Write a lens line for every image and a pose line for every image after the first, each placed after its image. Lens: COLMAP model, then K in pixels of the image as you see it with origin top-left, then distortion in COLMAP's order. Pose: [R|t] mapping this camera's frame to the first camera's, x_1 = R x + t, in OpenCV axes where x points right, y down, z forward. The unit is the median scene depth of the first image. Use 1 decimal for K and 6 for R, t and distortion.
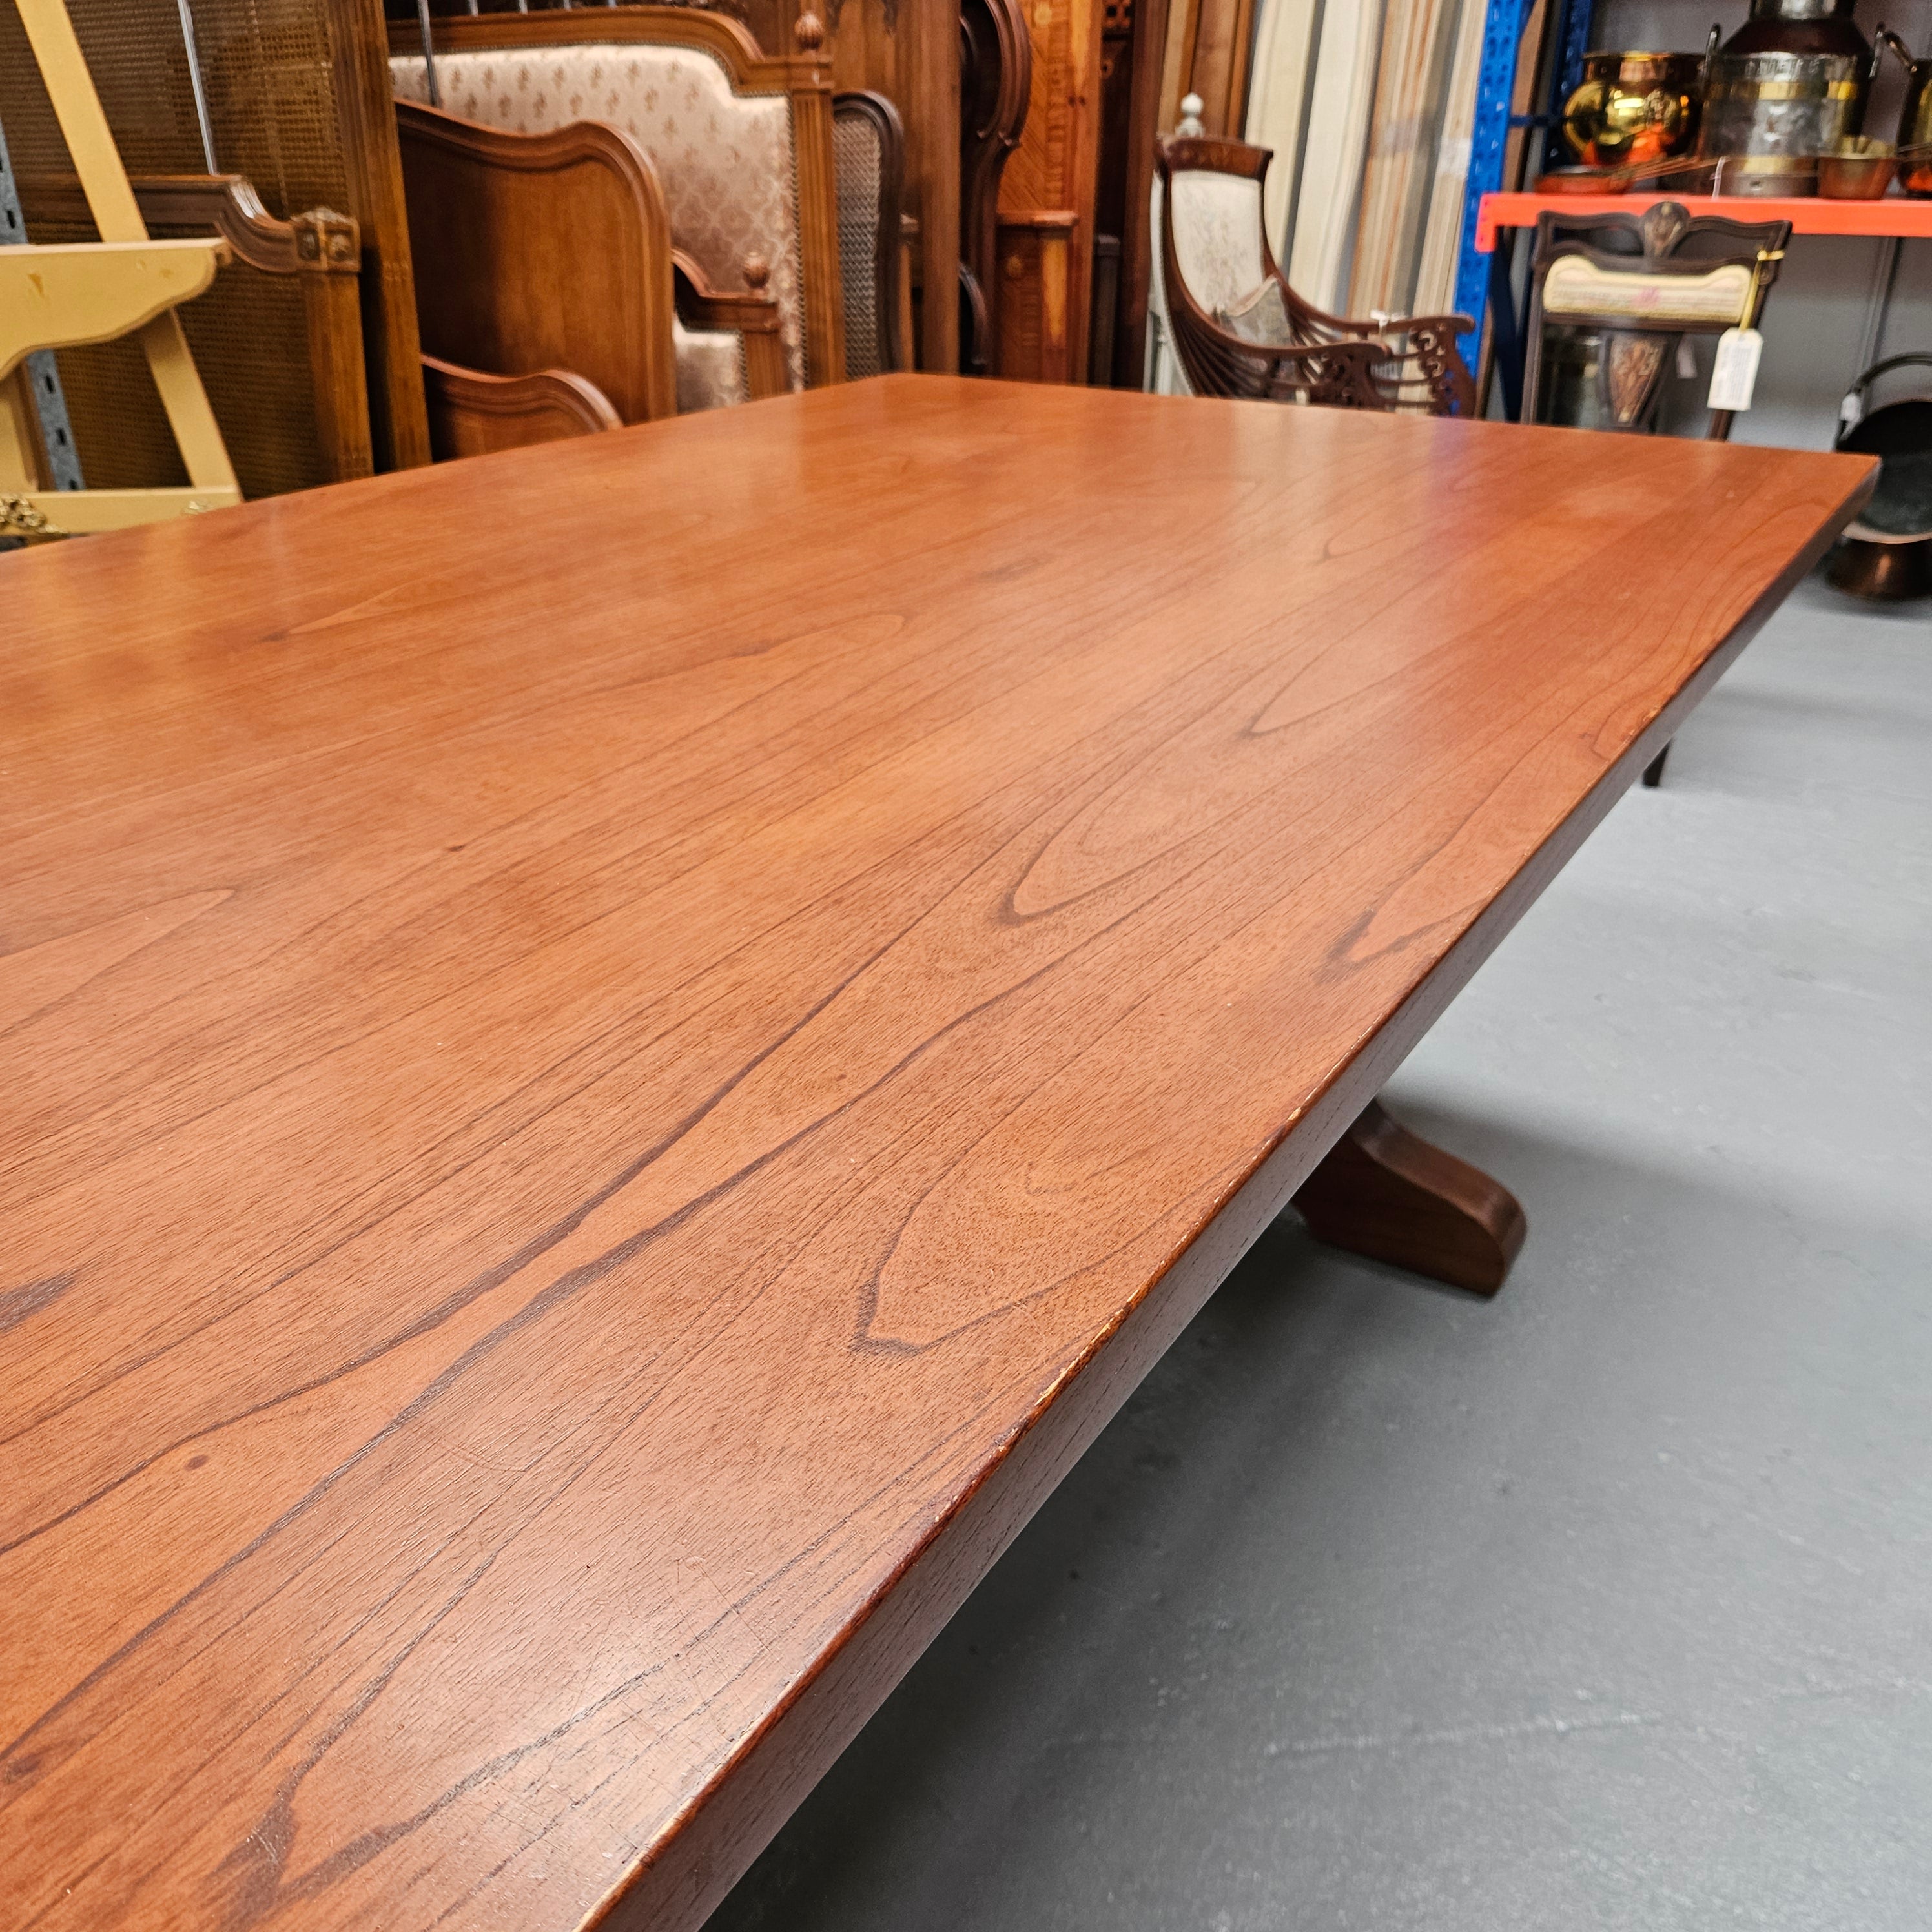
lens RADIAL K [[1722.9, 0, 961.4], [0, 1722.9, 949.9], [0, 0, 1]] dist [0.076423, -0.078156]
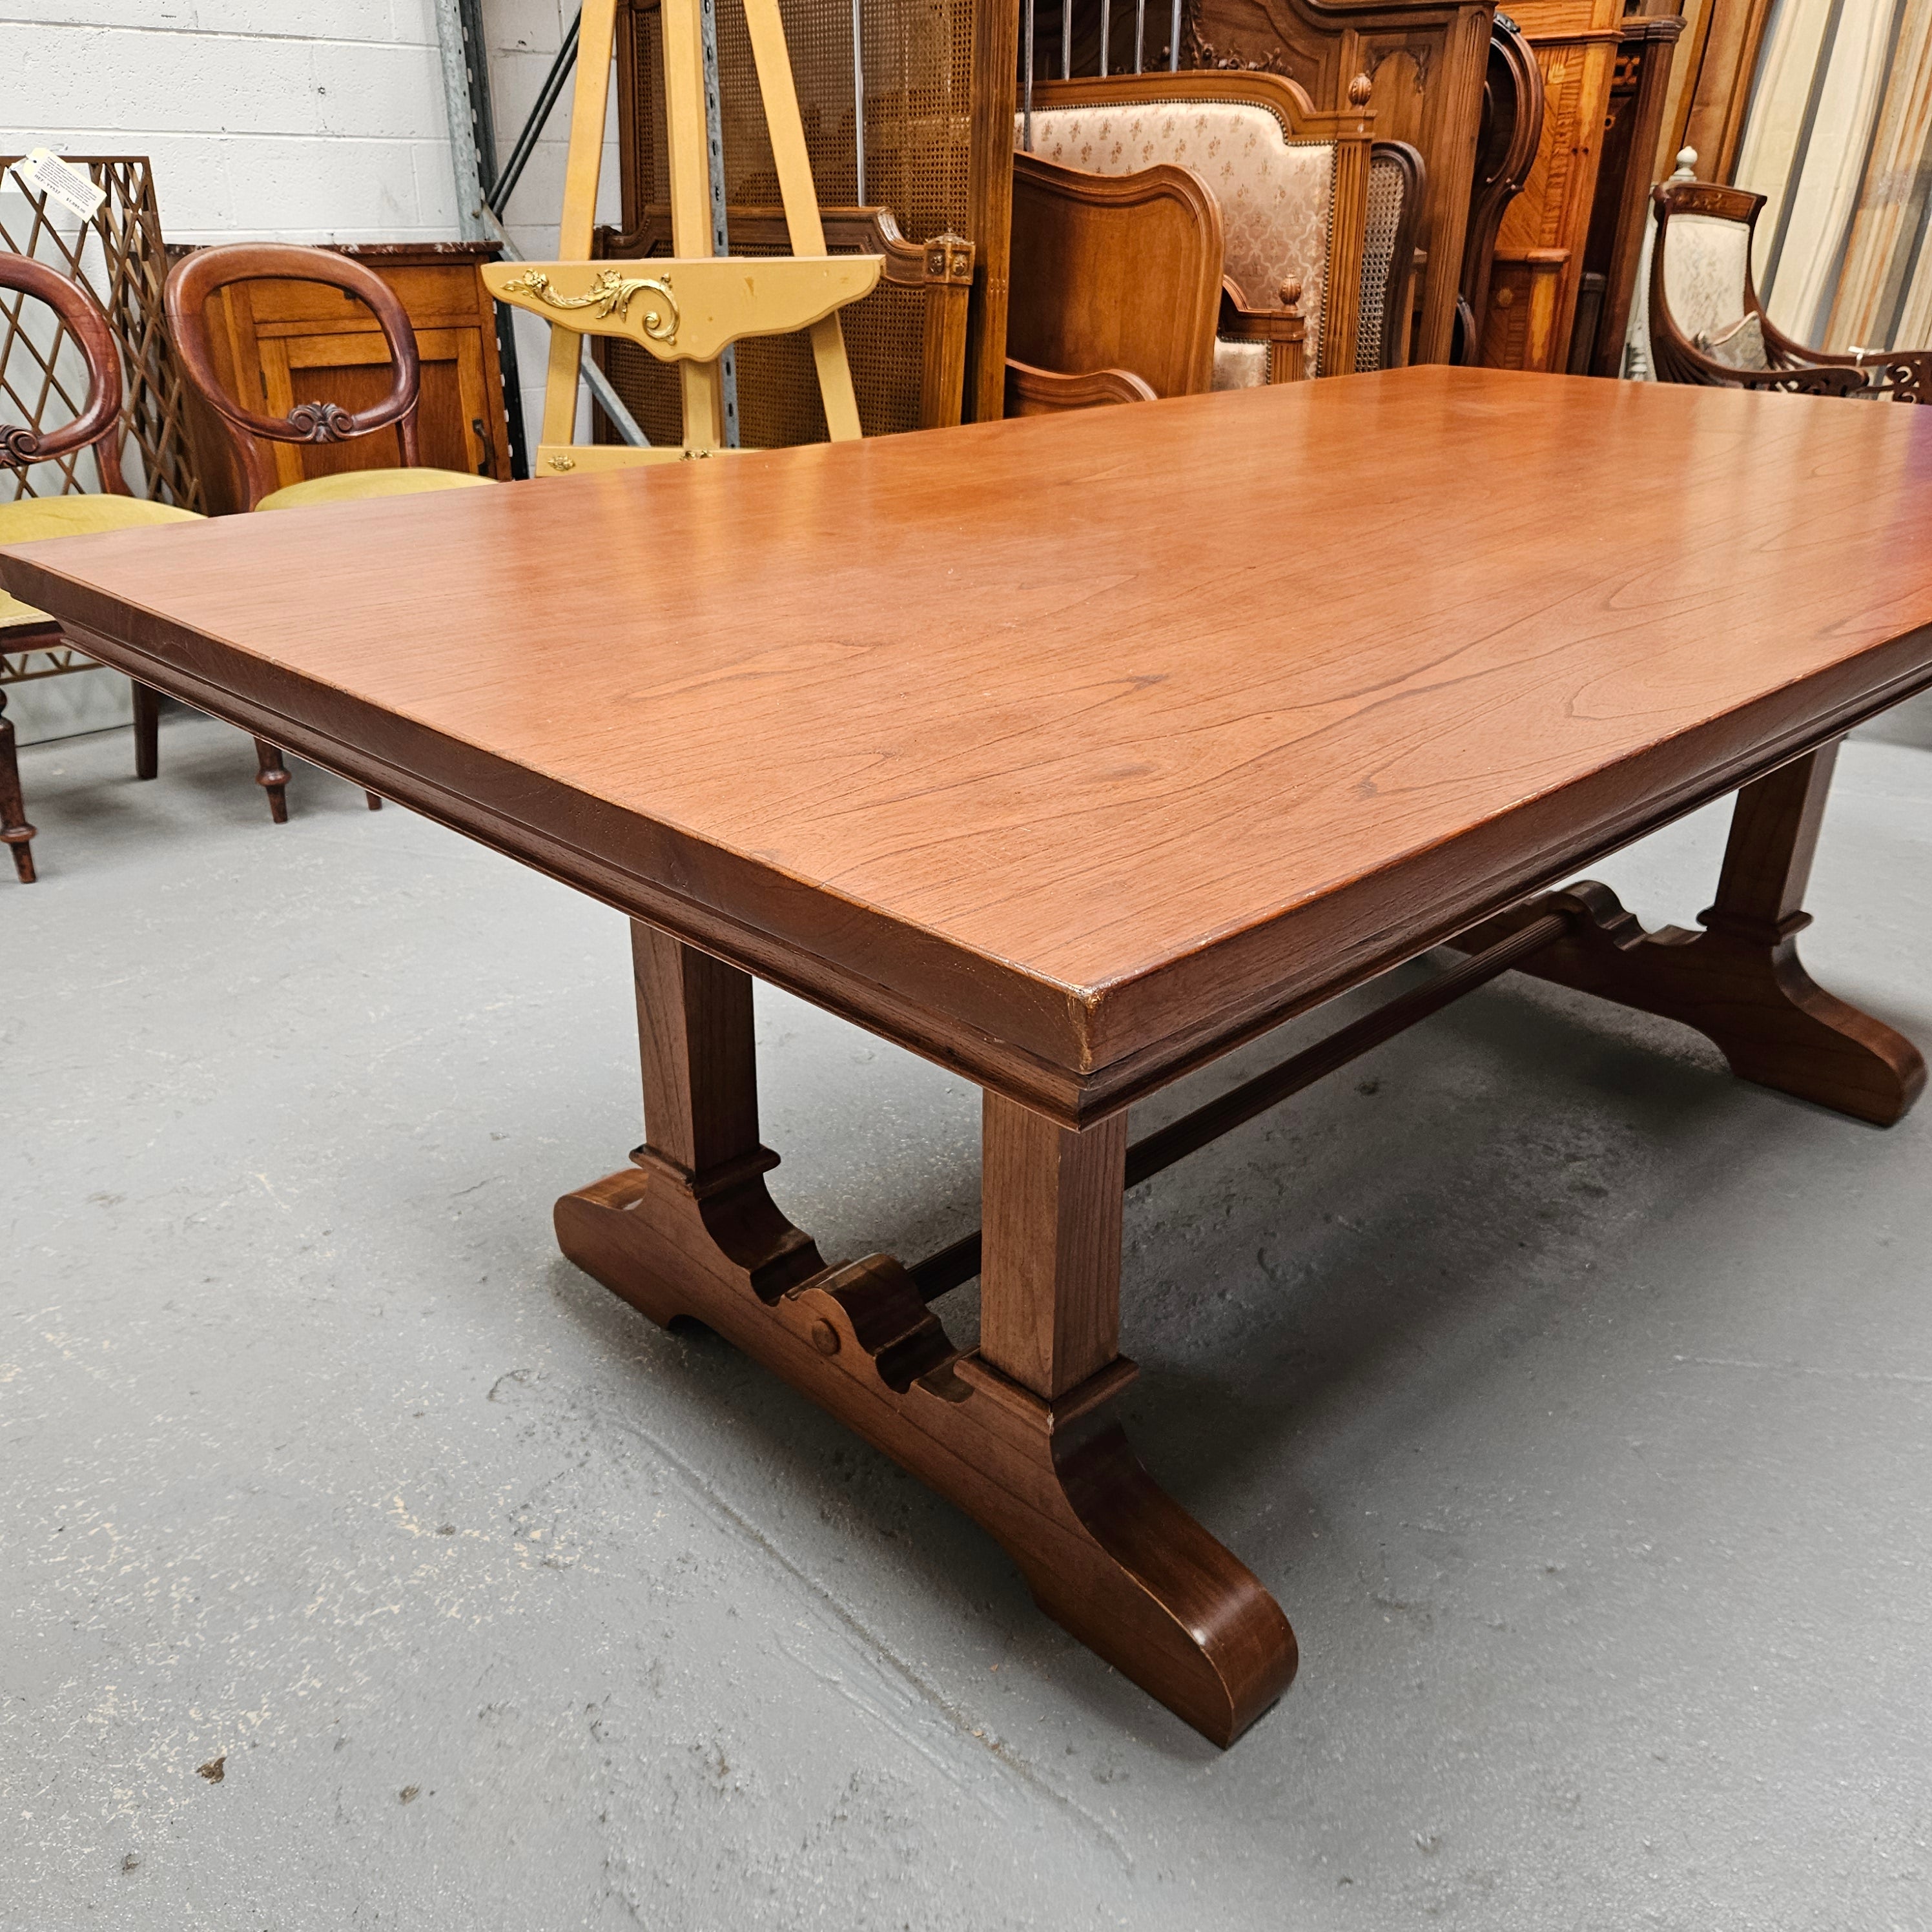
lens RADIAL K [[1738.2, 0, 968.9], [0, 1738.2, 968.7], [0, 0, 1]] dist [0.042703, -0.013725]
pose [[0.975597, 0.099285, -0.195841, -0.051286], [-0.103628, 0.994543, -0.012030, 0.101162], [0.193578, 0.032031, 0.980562, -0.185469]]
